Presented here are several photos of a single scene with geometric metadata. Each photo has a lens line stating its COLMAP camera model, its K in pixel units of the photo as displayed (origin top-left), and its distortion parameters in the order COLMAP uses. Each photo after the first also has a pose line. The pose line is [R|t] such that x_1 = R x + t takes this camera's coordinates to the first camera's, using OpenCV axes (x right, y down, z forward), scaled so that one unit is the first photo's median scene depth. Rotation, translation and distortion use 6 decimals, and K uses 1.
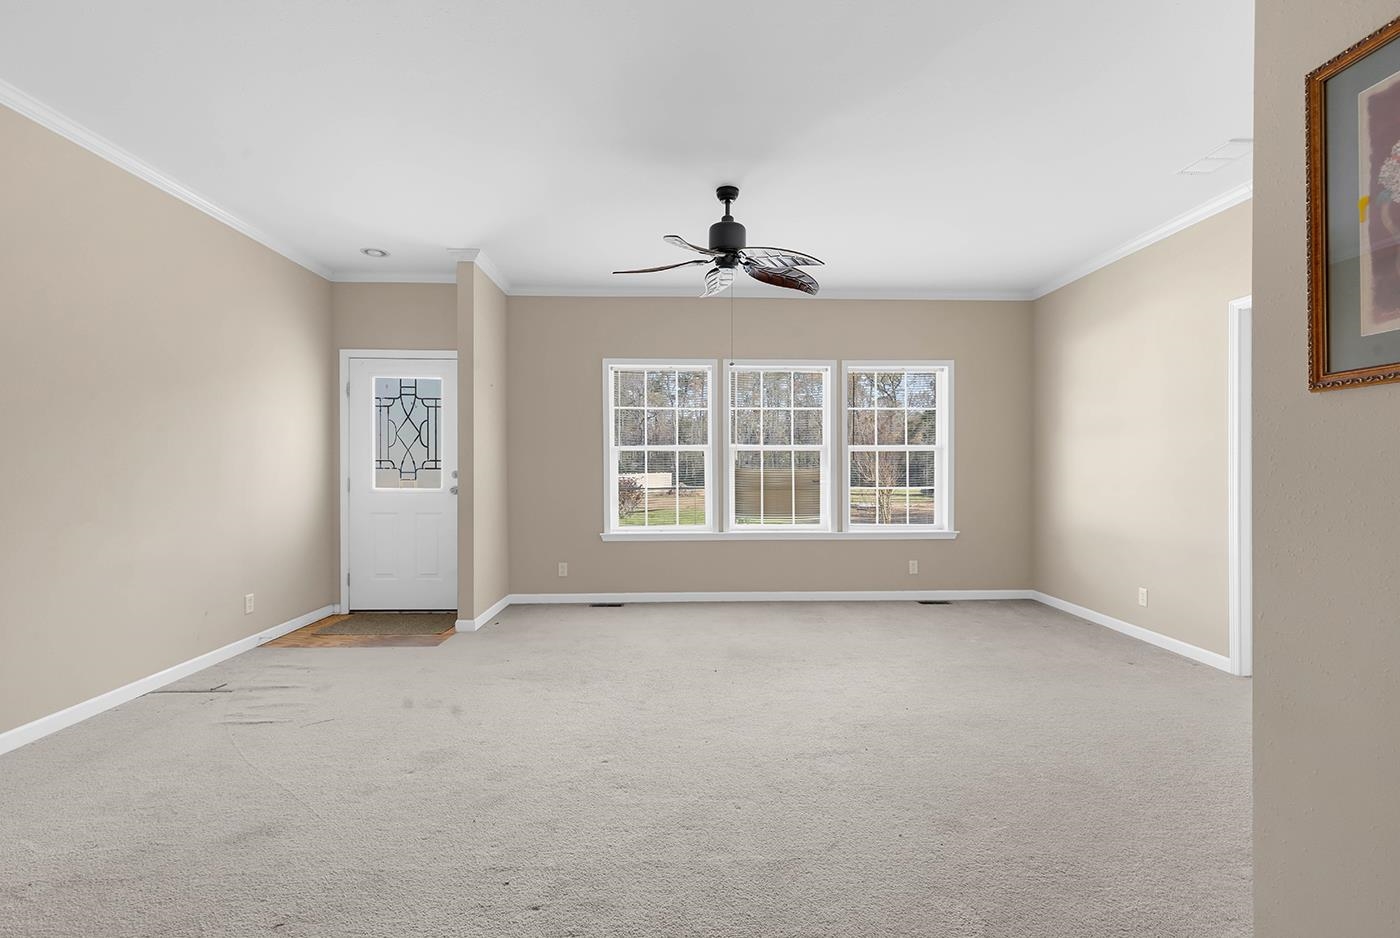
lens RADIAL K [[637.0, 0, 689.2], [0, 637.0, 472.1], [0, 0, 1]] dist [0.005667, -0.001324]
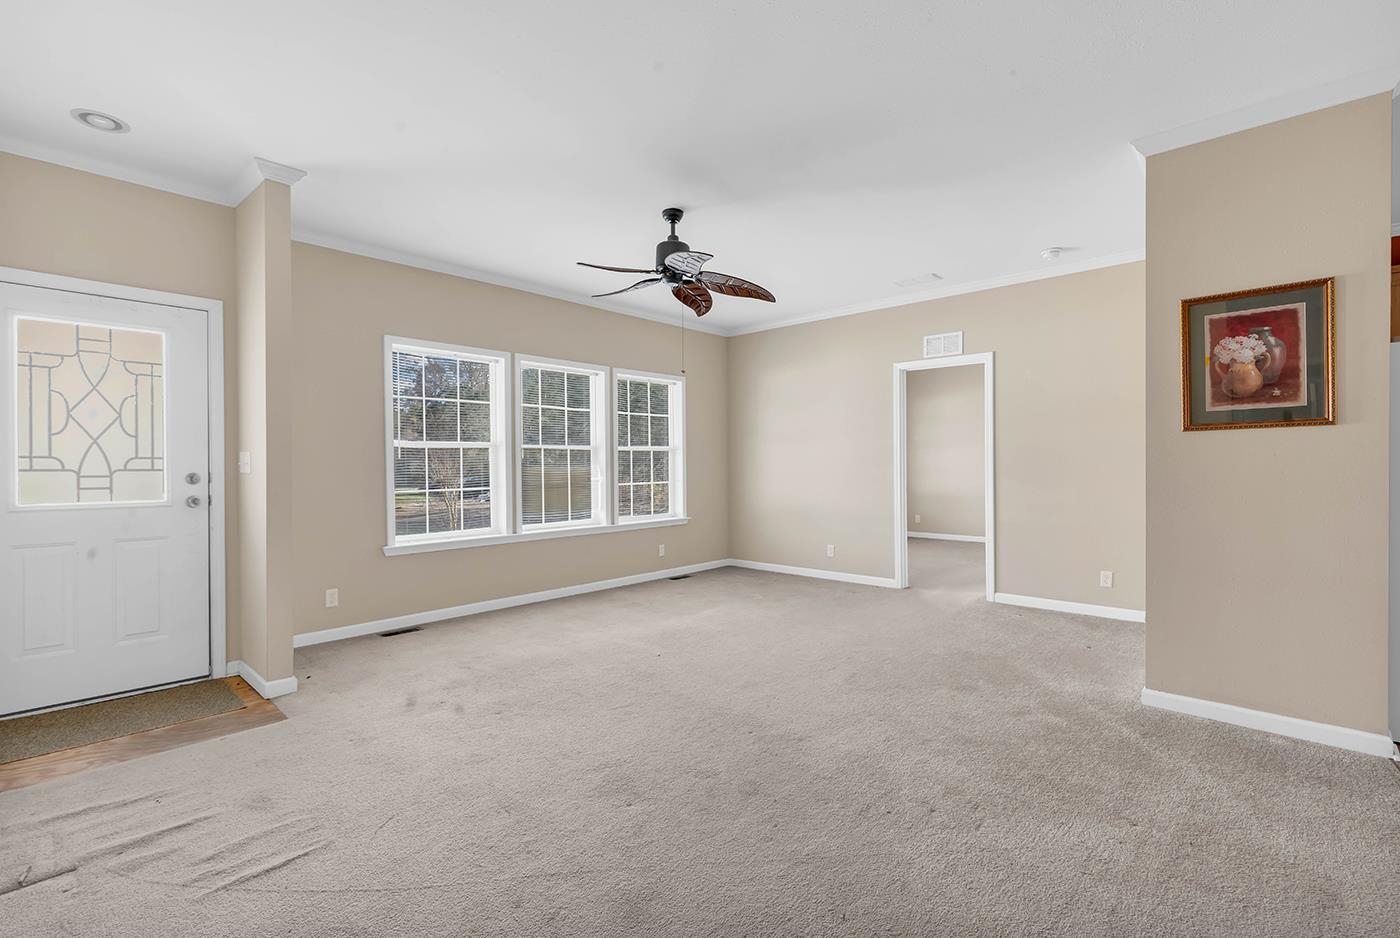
lens RADIAL K [[637.0, 0, 702.4], [0, 637.0, 467.7], [0, 0, 1]] dist [0.005667, -0.001324]
pose [[0.703367, -0.007776, 0.710784, -0.467059], [0.010758, 0.999942, 0.000293, -0.001942], [-0.710745, 0.007440, 0.703410, 0.136186]]
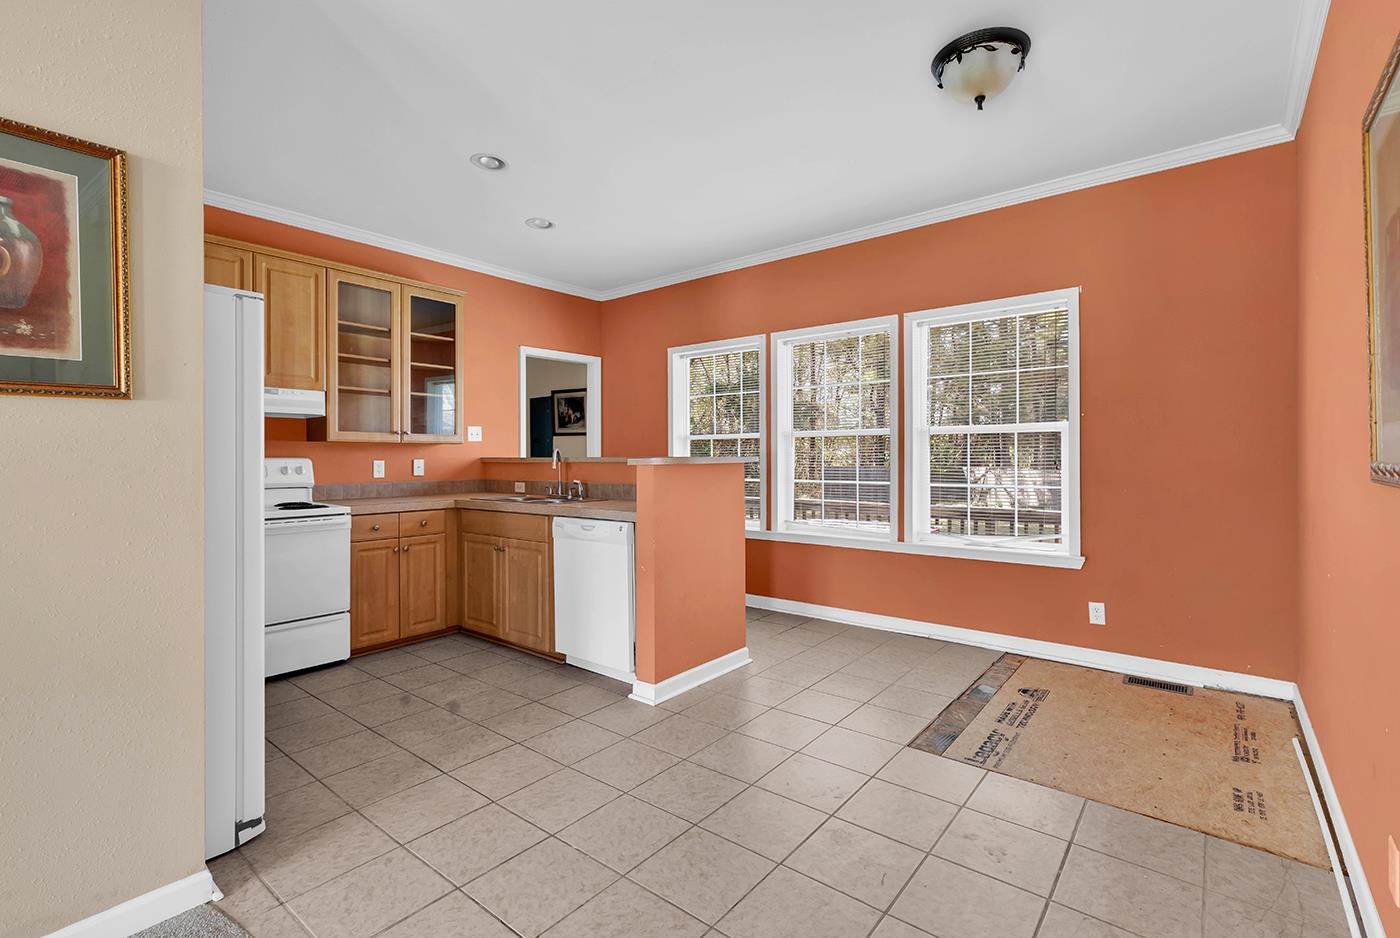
lens RADIAL K [[637.0, 0, 688.3], [0, 637.0, 463.1], [0, 0, 1]] dist [0.005667, -0.001324]
pose [[-0.754706, 0.000086, 0.656063, -0.163529], [0.009428, 0.999898, 0.010715, -0.000942], [-0.655995, 0.014272, -0.754630, 0.189984]]
